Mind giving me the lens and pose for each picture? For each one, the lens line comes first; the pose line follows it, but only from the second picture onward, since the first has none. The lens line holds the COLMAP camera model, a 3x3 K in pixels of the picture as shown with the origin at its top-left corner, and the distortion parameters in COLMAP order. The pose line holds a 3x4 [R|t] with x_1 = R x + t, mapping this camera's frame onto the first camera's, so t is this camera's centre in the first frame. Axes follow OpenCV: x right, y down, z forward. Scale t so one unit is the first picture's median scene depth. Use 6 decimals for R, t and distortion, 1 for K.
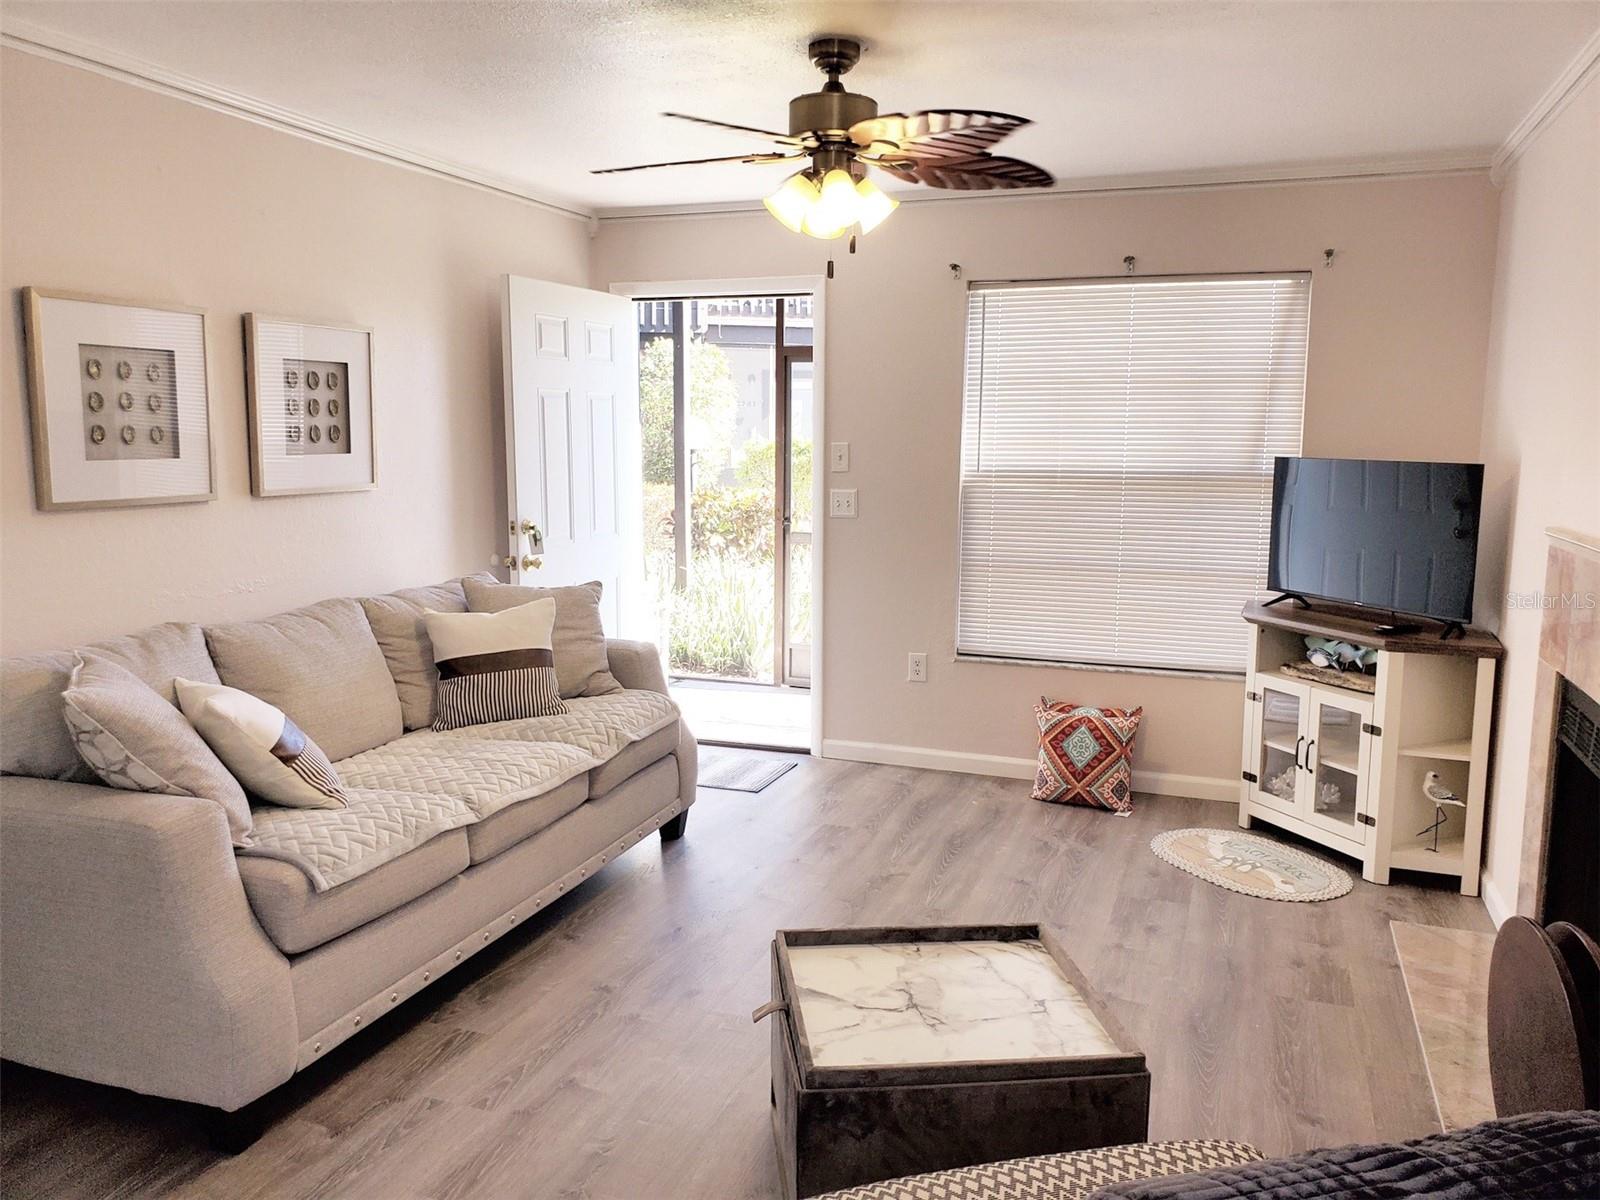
lens RADIAL K [[1135.9, 0, 800.0], [0, 1135.9, 600.0], [0, 0, 1]] dist [0.084545, -0.131377]
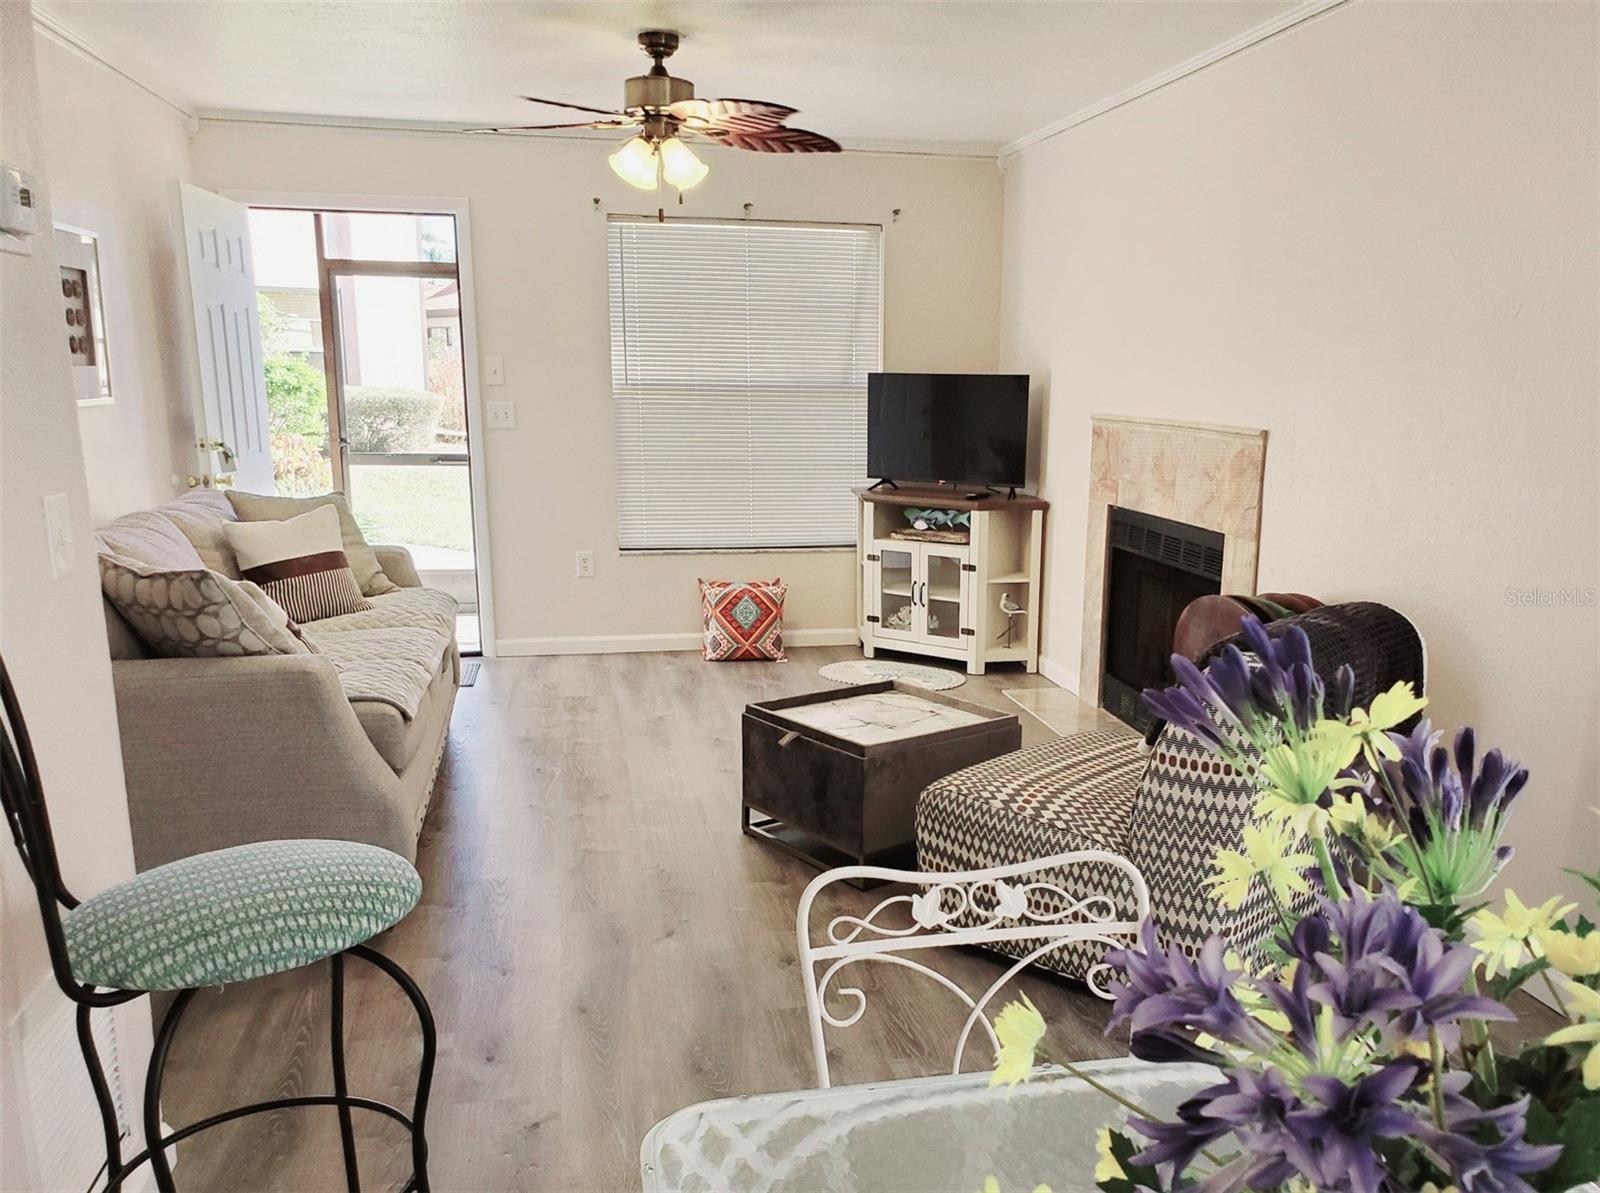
lens RADIAL K [[1228.9, 0, 803.7], [0, 1228.9, 637.9], [0, 0, 1]] dist [0.000049, -0.005298]
pose [[0.867941, -0.102359, 0.486005, -0.376026], [0.063038, 0.993322, 0.096628, 0.035254], [-0.492650, -0.053231, 0.868598, -0.193072]]
